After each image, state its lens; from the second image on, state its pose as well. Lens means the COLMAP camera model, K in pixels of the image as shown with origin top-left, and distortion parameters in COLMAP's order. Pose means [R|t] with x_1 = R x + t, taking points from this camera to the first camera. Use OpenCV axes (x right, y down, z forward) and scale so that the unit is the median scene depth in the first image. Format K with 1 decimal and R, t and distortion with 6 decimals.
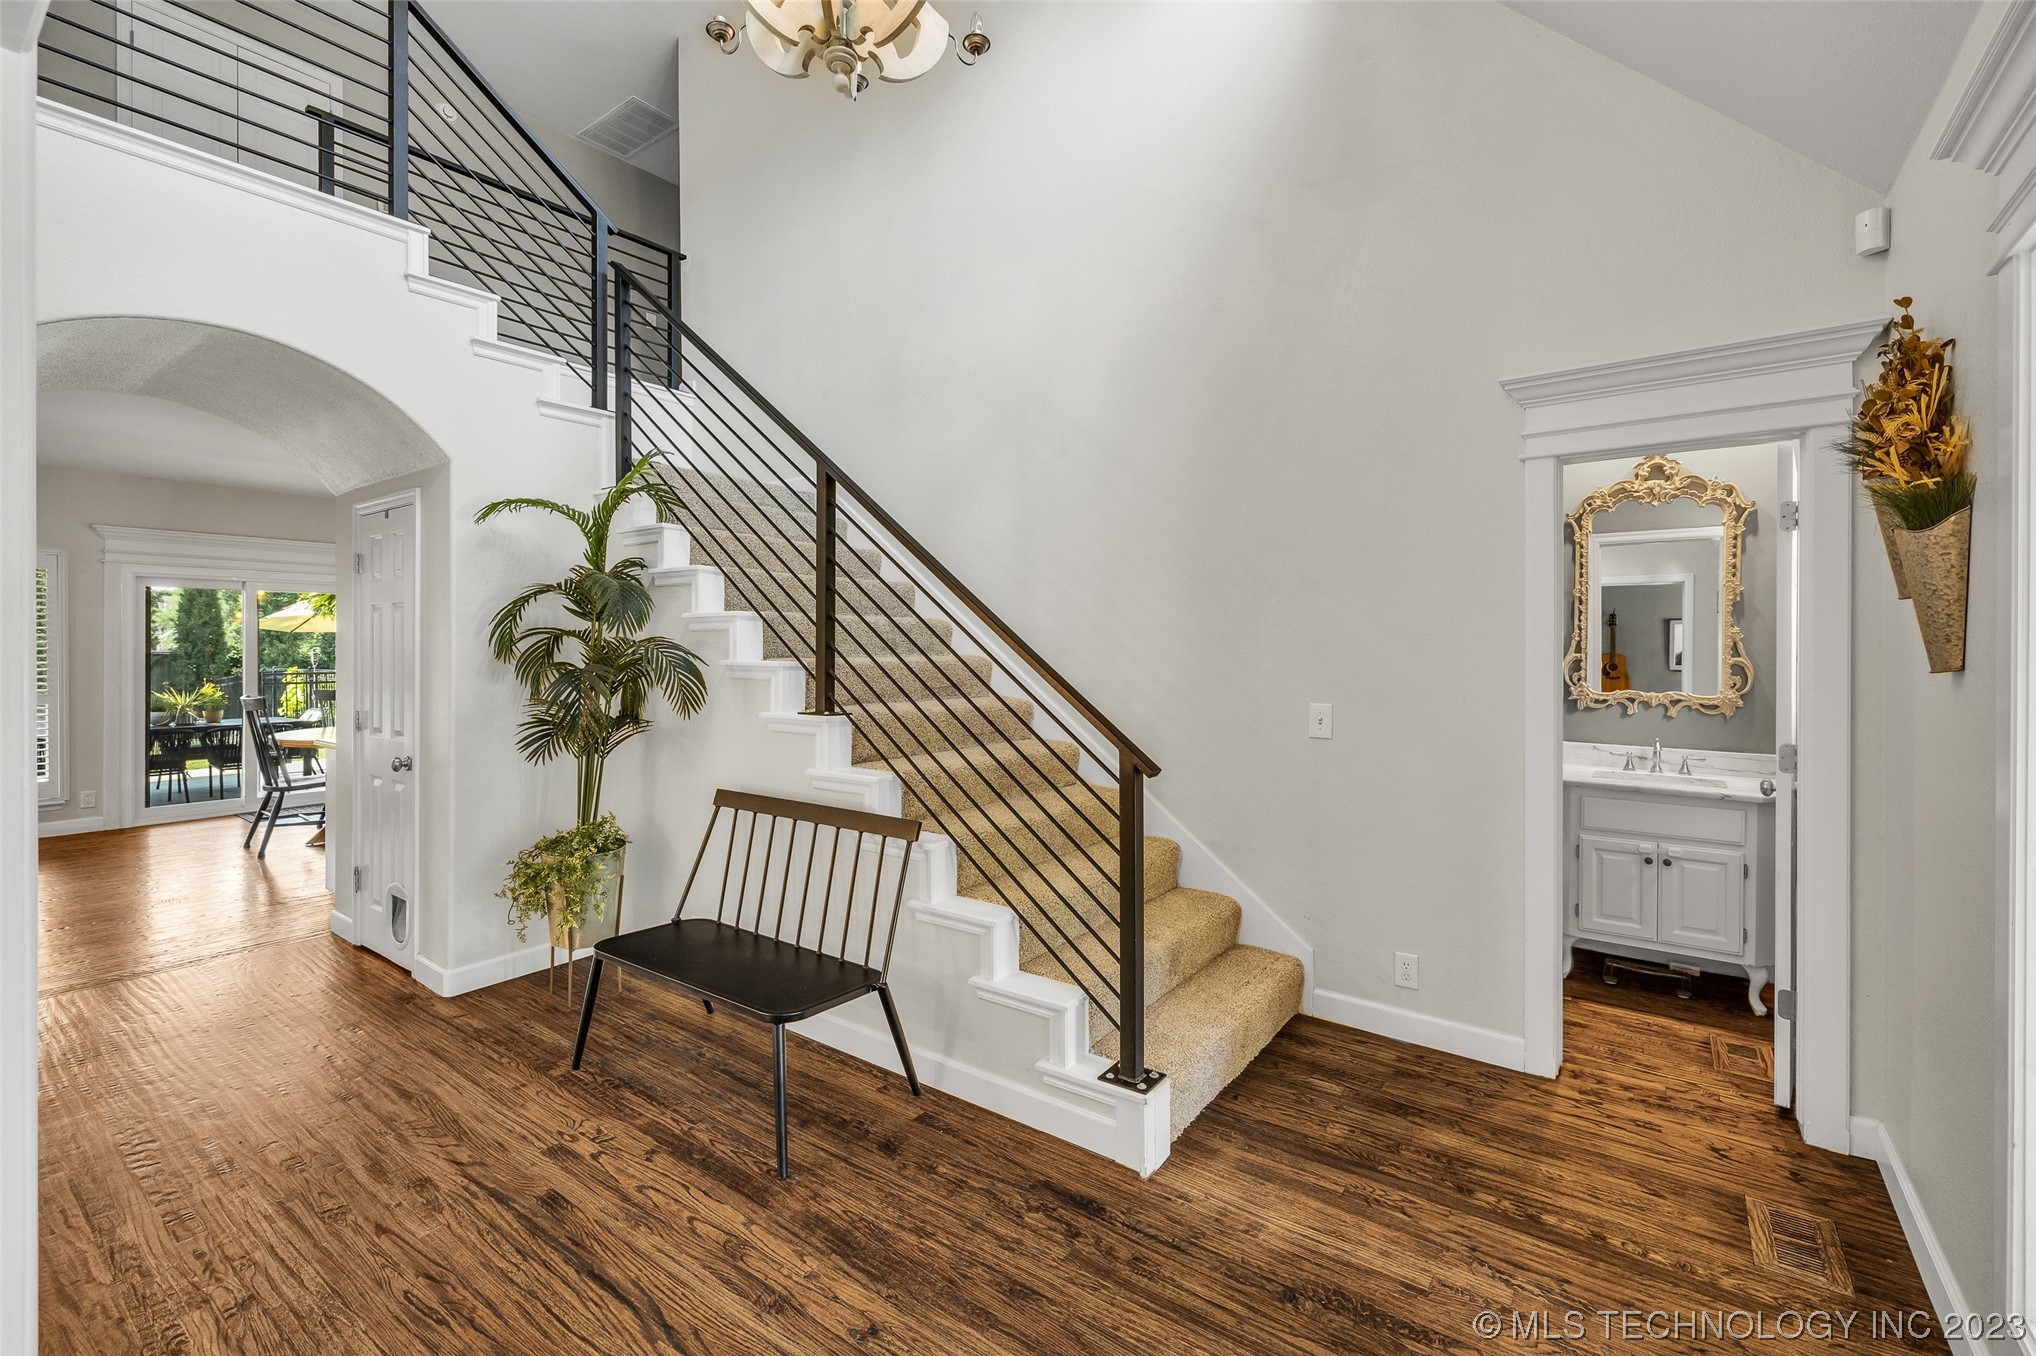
lens RADIAL K [[865.1, 0, 1020.3], [0, 865.1, 653.1], [0, 0, 1]] dist [-0.000337, -0.000337]
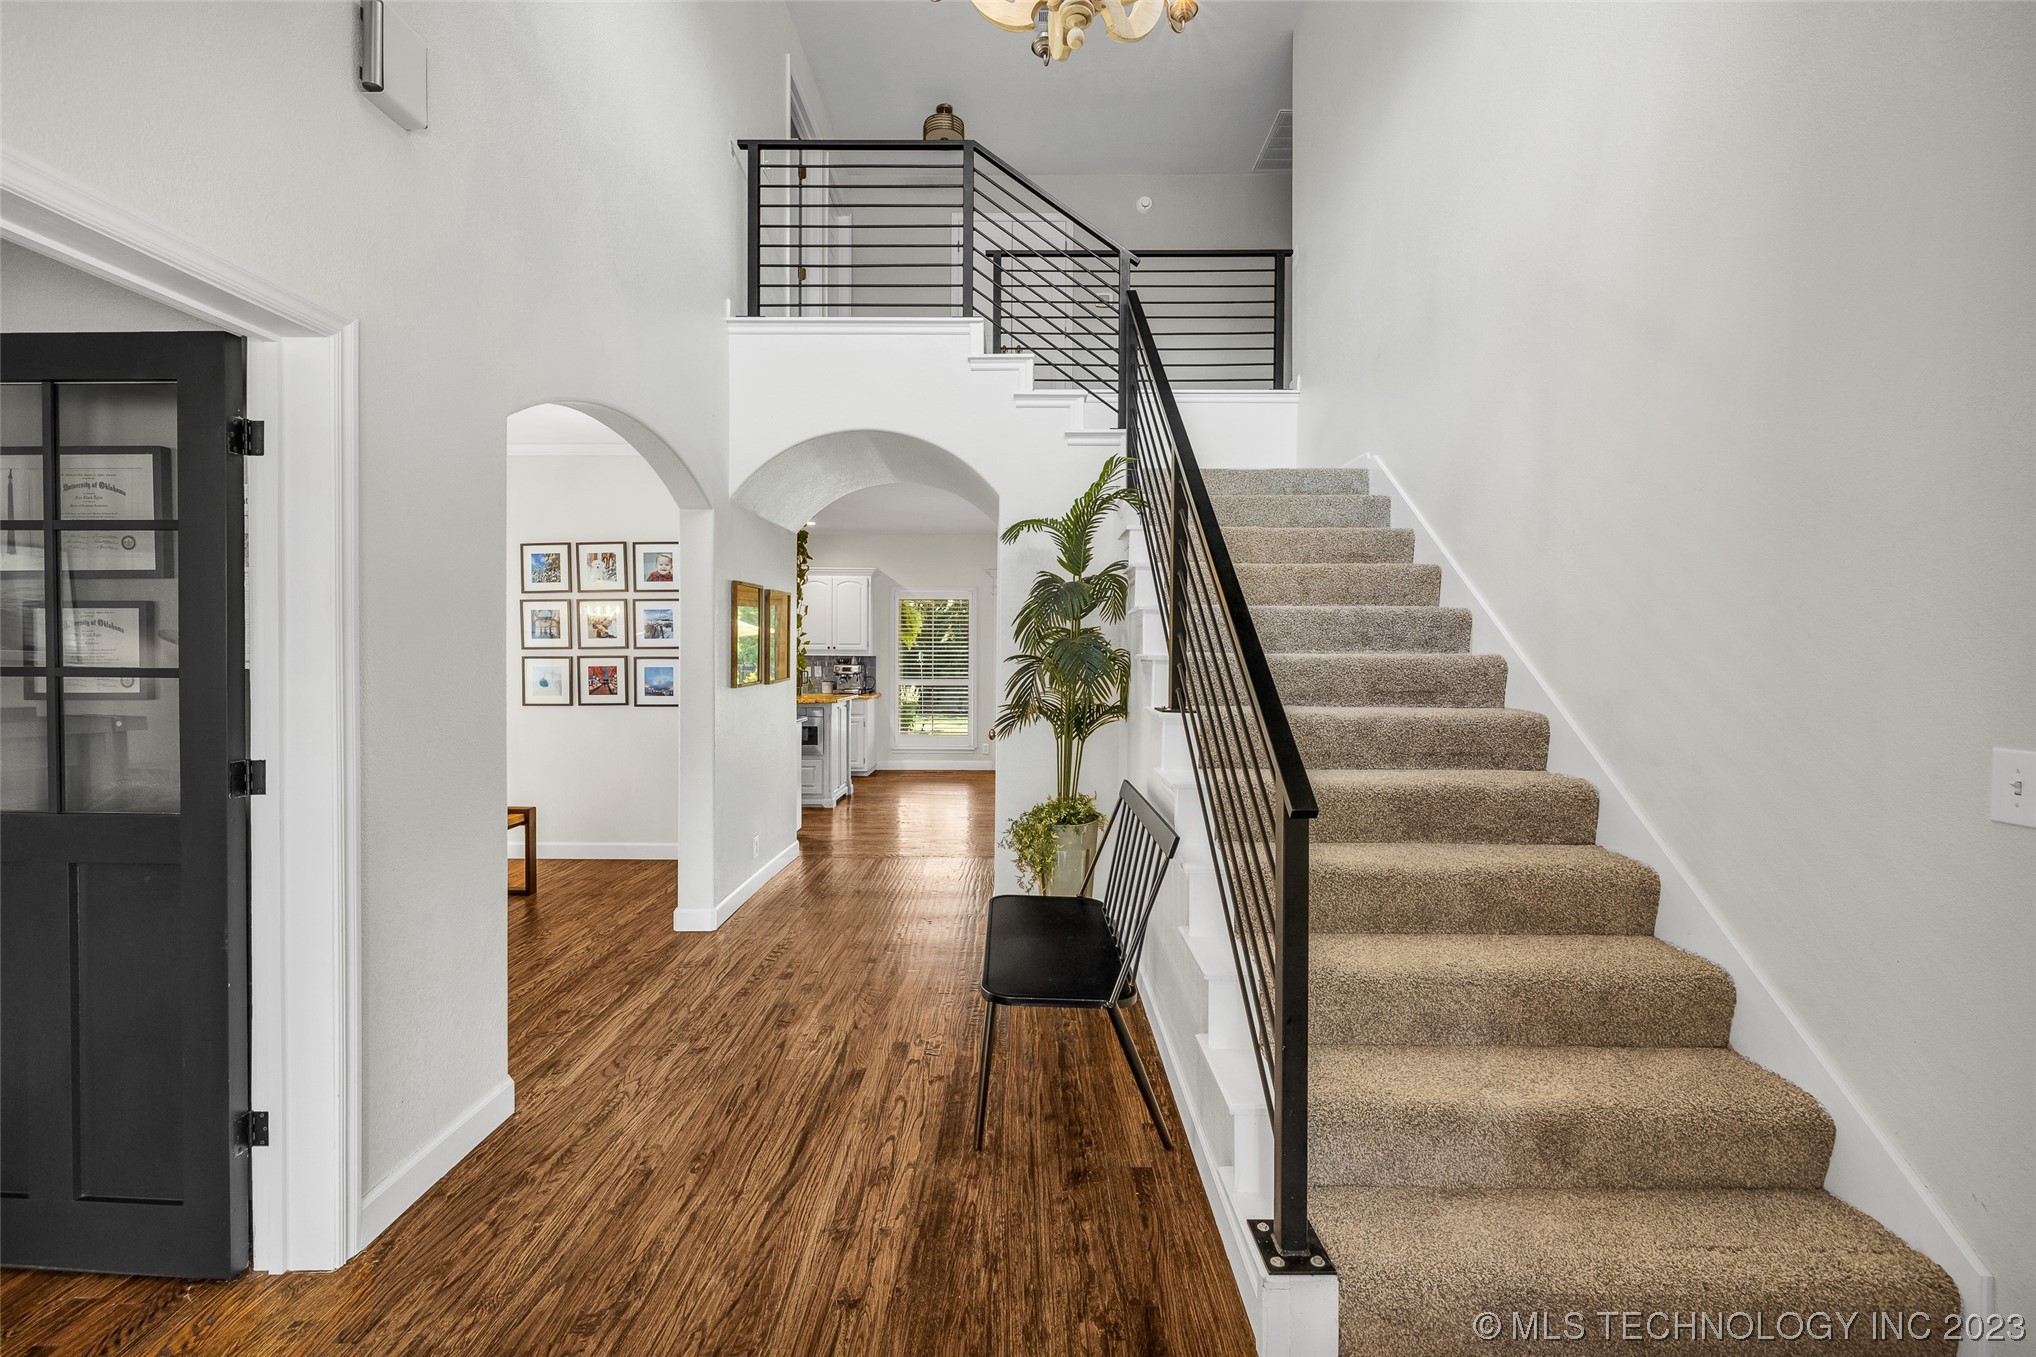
lens RADIAL K [[858.3, 0, 1018.3], [0, 858.3, 668.7], [0, 0, 1]] dist [0.000071, -0.000343]
pose [[0.590806, 0.015778, -0.806659, 0.580480], [-0.010923, 0.999874, 0.011556, 0.023621], [0.806740, 0.001984, 0.590904, 0.442387]]
